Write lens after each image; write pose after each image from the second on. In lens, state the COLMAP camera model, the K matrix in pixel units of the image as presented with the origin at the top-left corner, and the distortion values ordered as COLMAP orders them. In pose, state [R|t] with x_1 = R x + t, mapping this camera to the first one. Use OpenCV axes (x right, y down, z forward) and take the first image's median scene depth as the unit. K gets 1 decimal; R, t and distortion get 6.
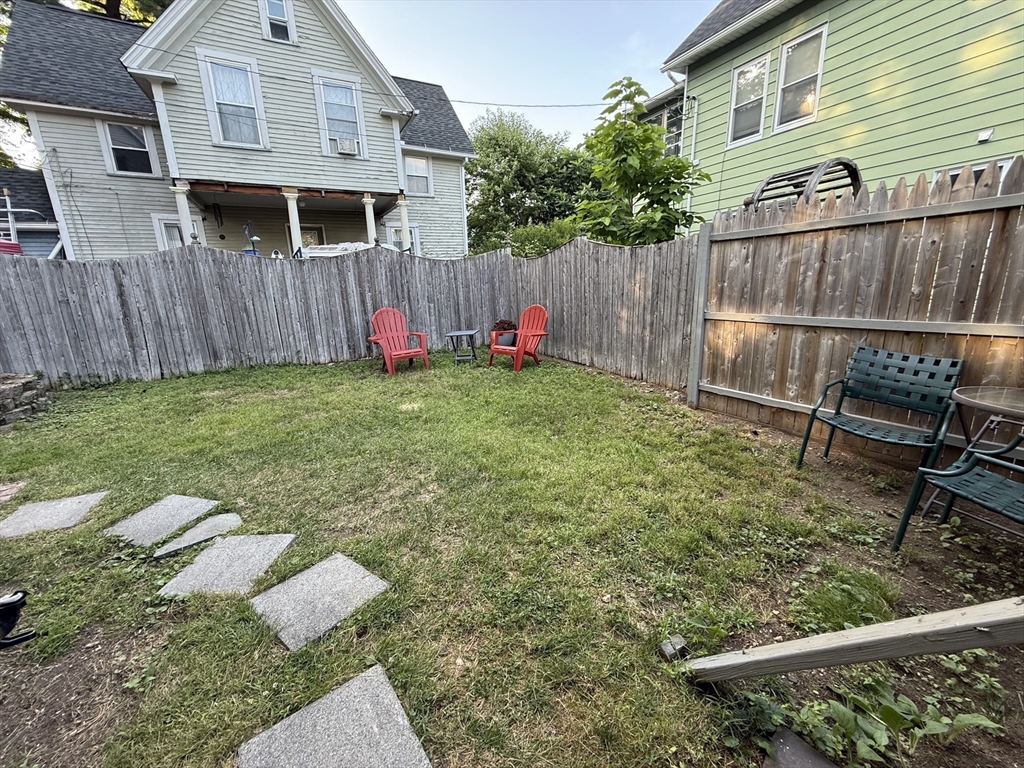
lens RADIAL K [[406.4, 0, 513.2], [0, 406.4, 380.8], [0, 0, 1]] dist [-0.000358, 0.000327]
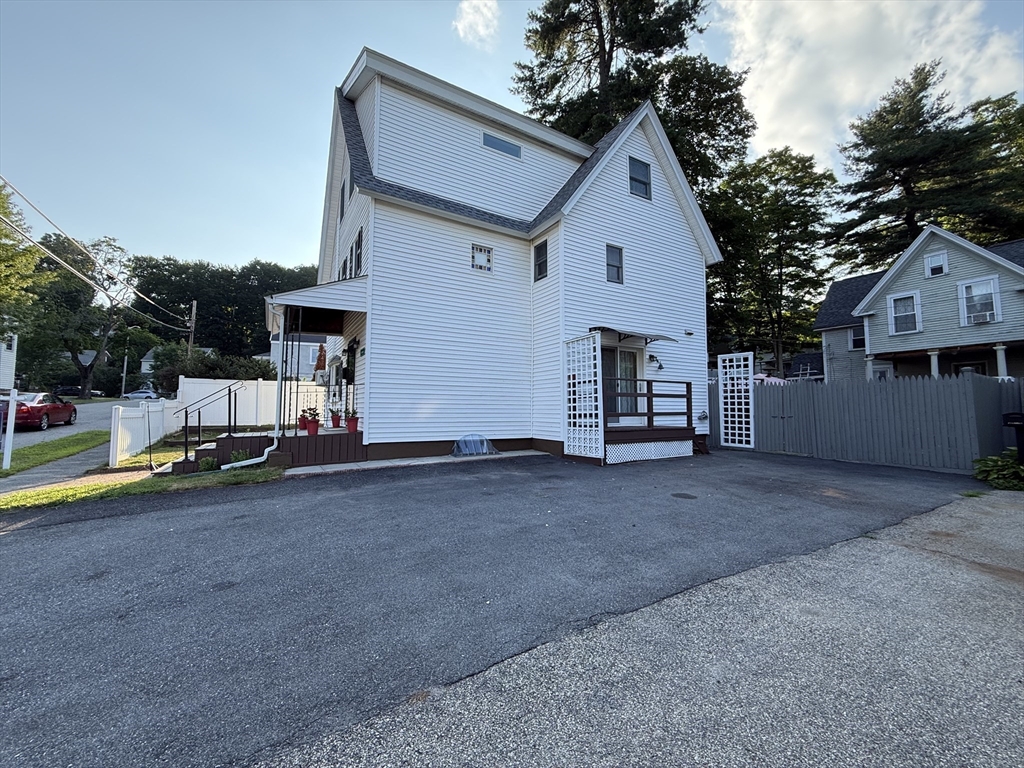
lens RADIAL K [[406.4, 0, 512.5], [0, 406.4, 379.4], [0, 0, 1]] dist [-0.000358, 0.000327]
pose [[0.027594, -0.041251, -0.998768, 1.132308], [-0.235371, 0.970788, -0.046598, 0.158389], [0.971514, 0.236367, 0.017079, -0.753990]]
